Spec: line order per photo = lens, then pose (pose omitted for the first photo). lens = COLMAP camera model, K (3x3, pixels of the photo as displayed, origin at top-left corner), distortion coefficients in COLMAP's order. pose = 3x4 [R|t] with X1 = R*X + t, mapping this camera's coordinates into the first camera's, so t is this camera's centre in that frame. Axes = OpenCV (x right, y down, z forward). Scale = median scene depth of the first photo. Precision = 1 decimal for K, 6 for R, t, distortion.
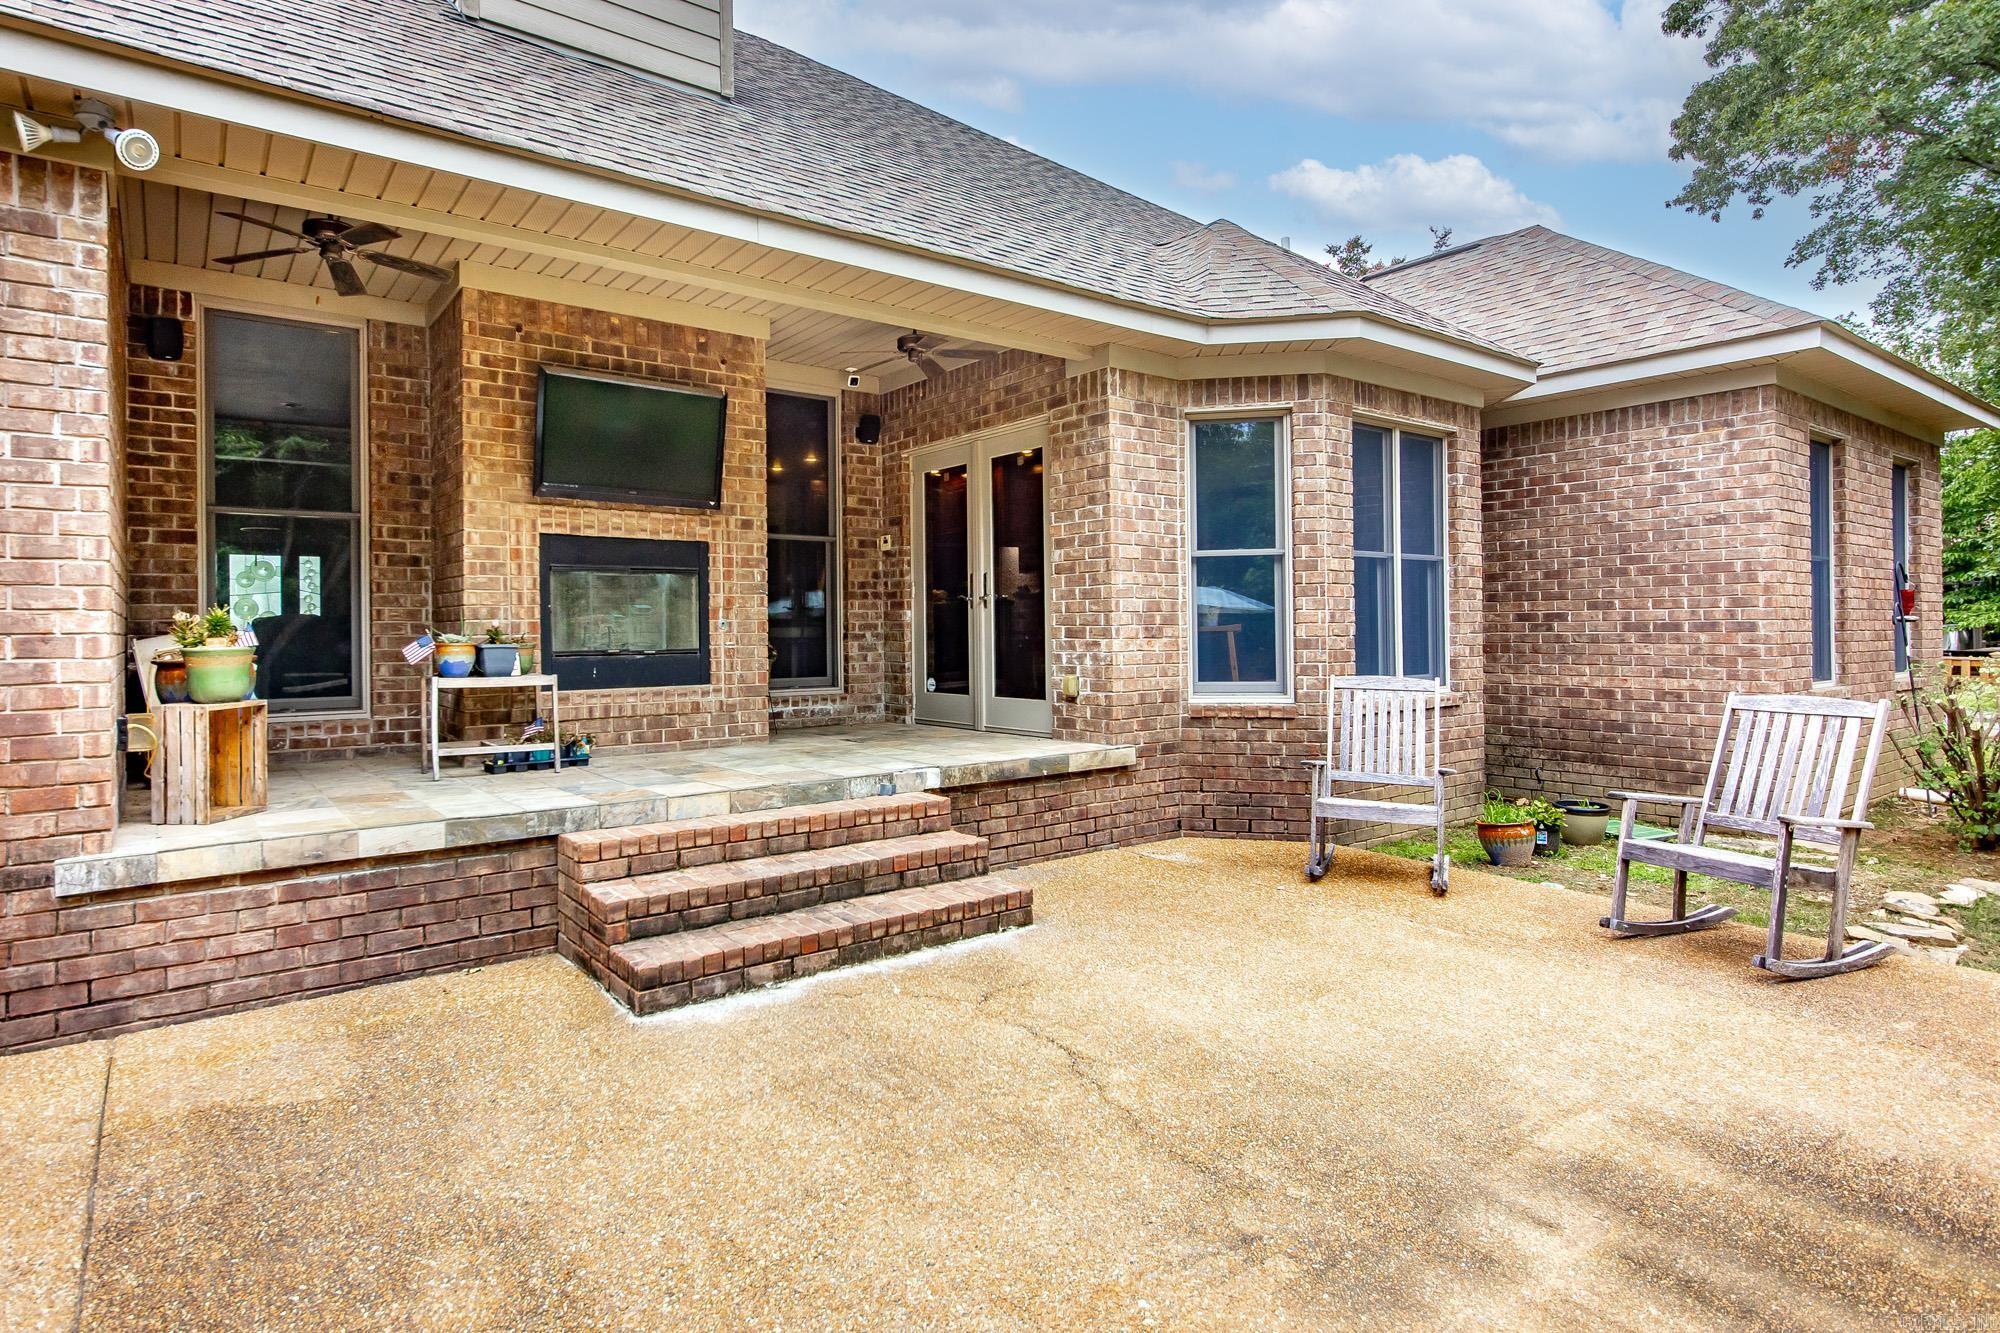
lens RADIAL K [[1031.5, 0, 863.2], [0, 1031.5, 627.8], [0, 0, 1]] dist [0.003345, -0.000192]
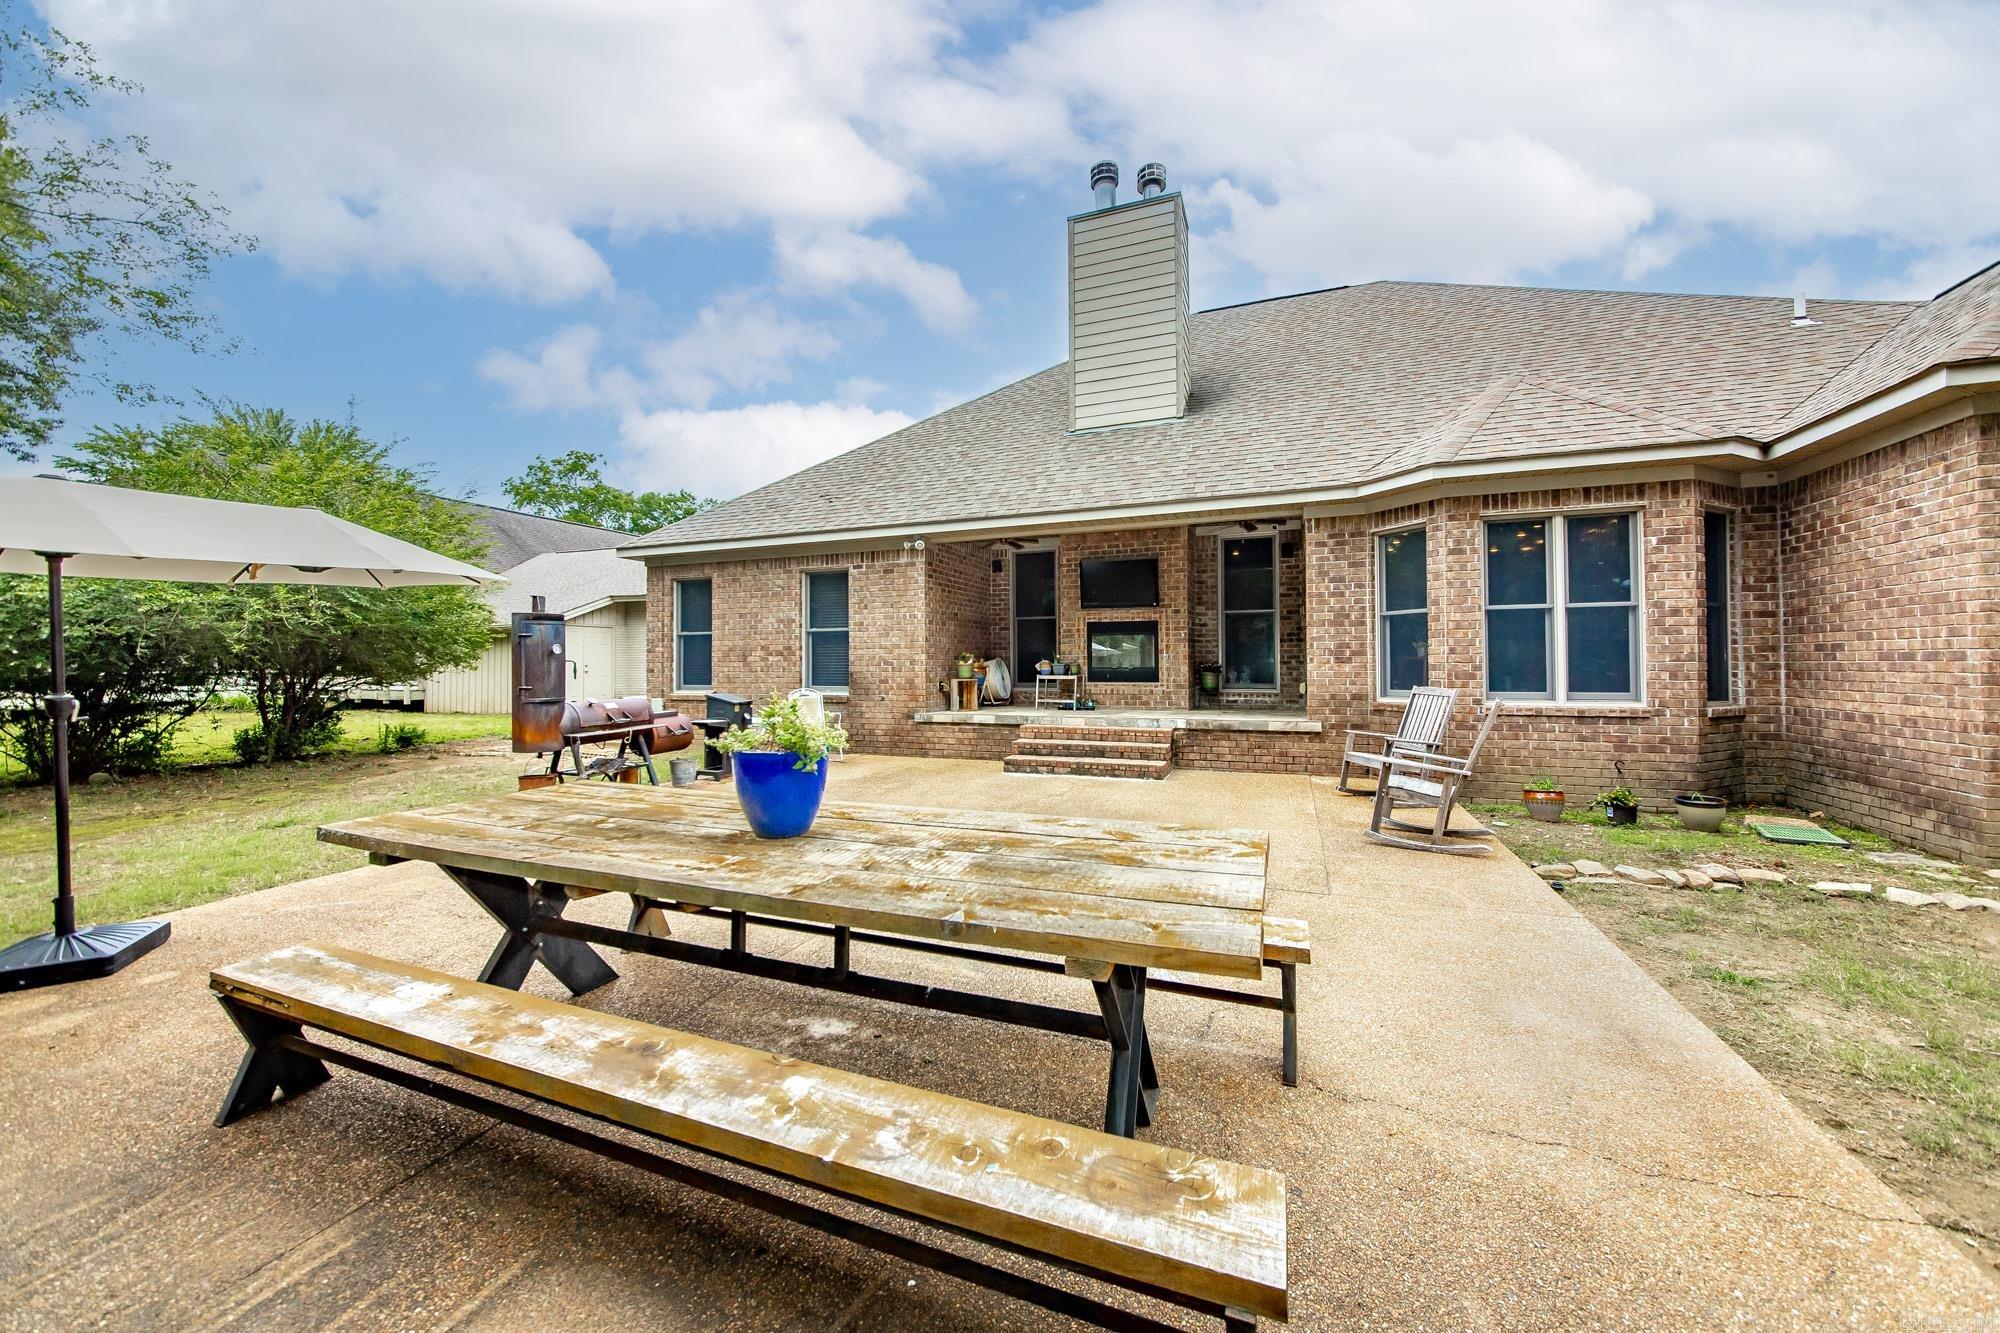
lens RADIAL K [[714.4, 0, 1000.0], [0, 714.4, 666.5], [0, 0, 1]] dist [-0.001689, 0.000139]
pose [[0.562243, 0.009294, -0.826920, 0.893955], [0.001034, 0.999928, 0.011941, -0.000031], [0.826971, -0.007569, 0.562193, -0.172832]]
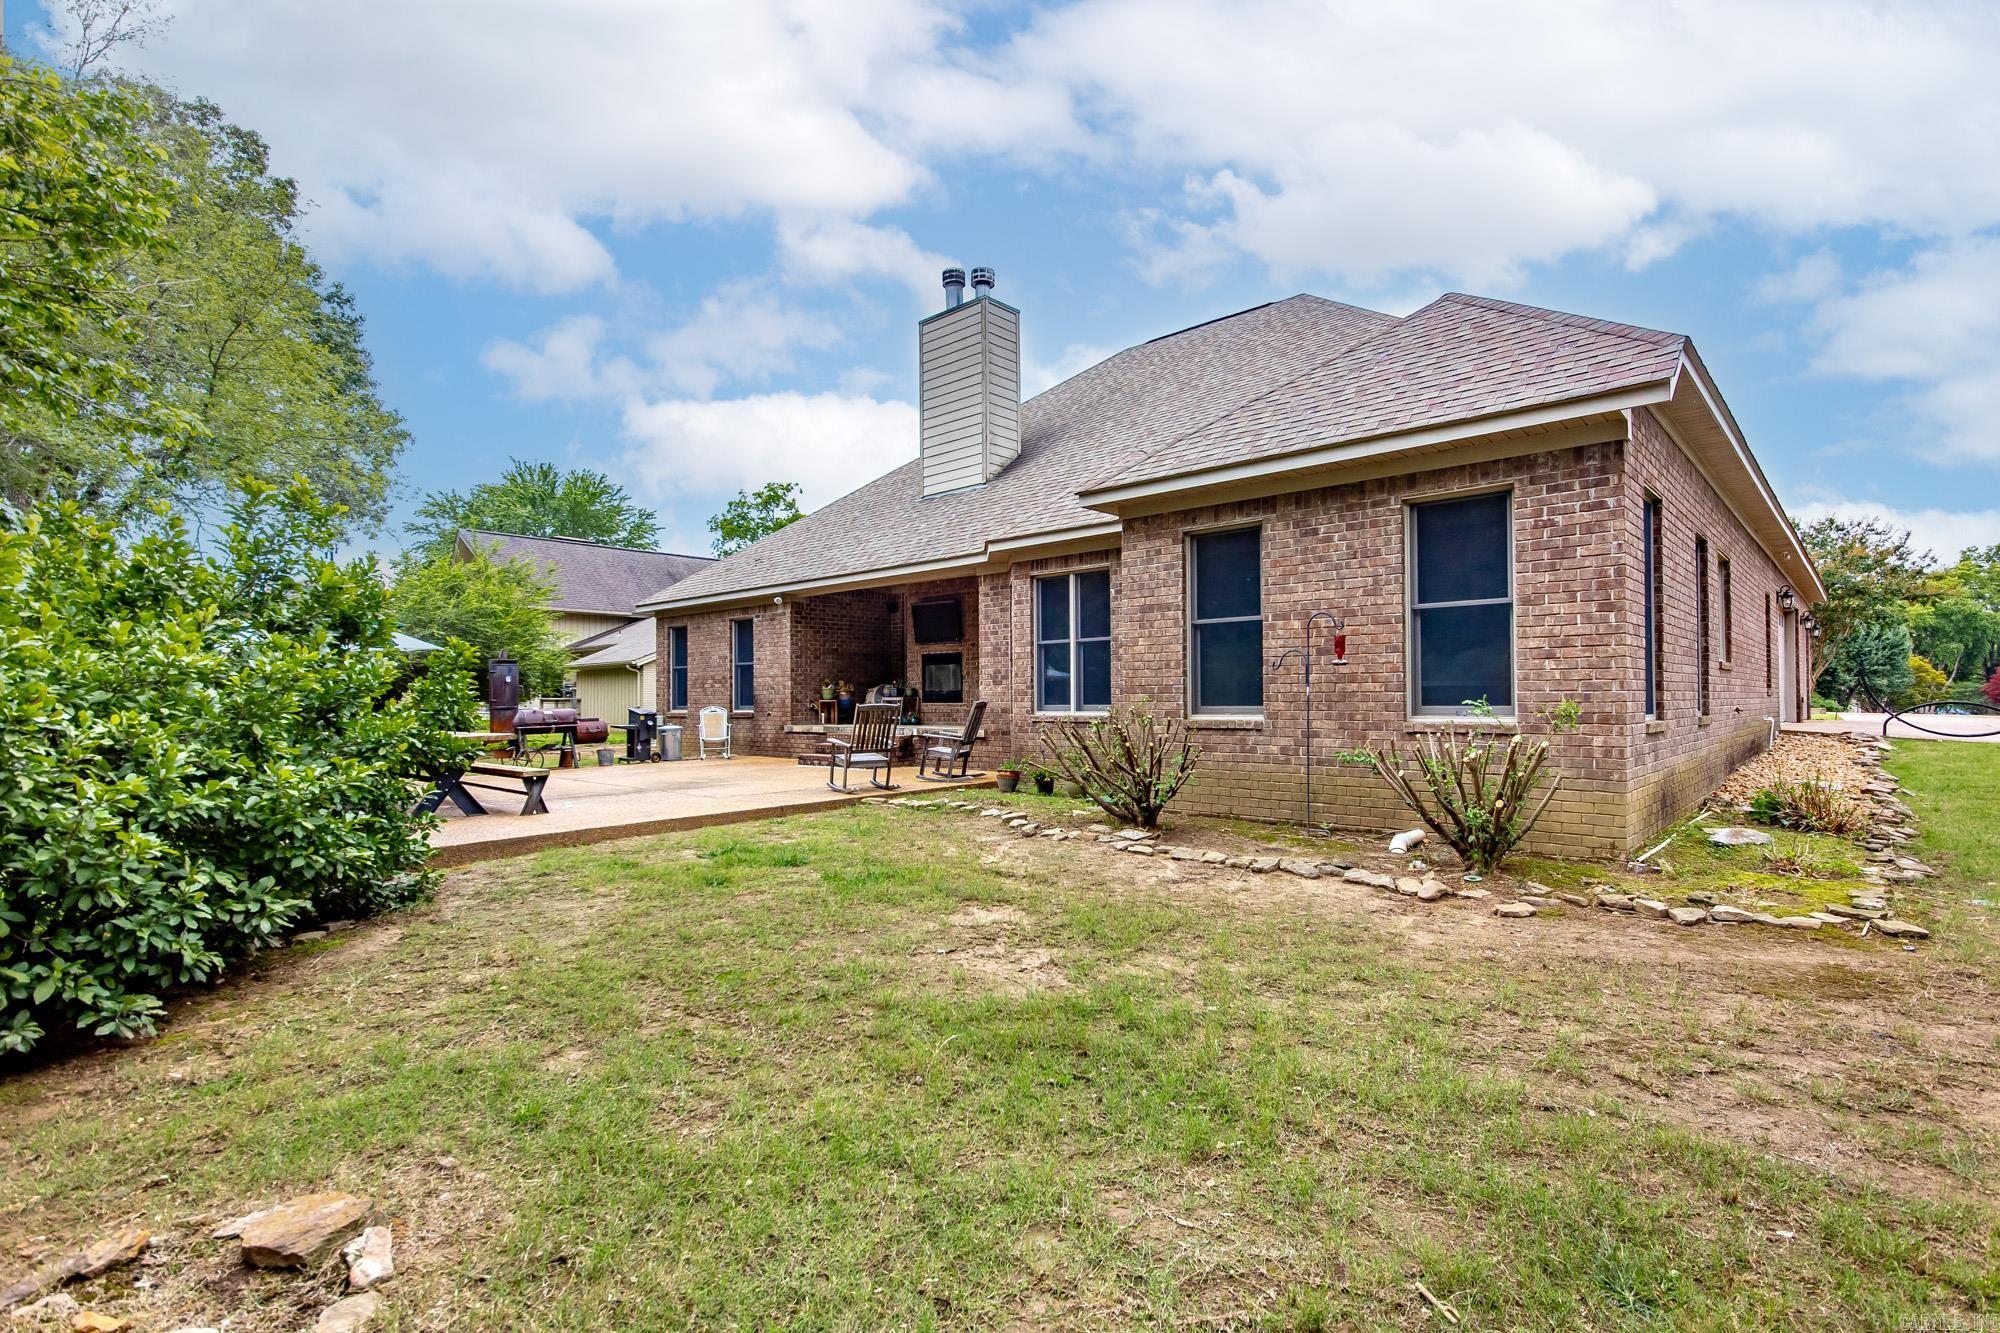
lens RADIAL K [[914.2, 0, 995.8], [0, 914.2, 701.0], [0, 0, 1]] dist [0.001581, -0.000022]
pose [[0.231186, 0.009074, -0.972867, 2.121014], [0.005747, 0.999926, 0.010692, 0.022320], [0.972893, -0.008063, 0.231117, 0.472437]]
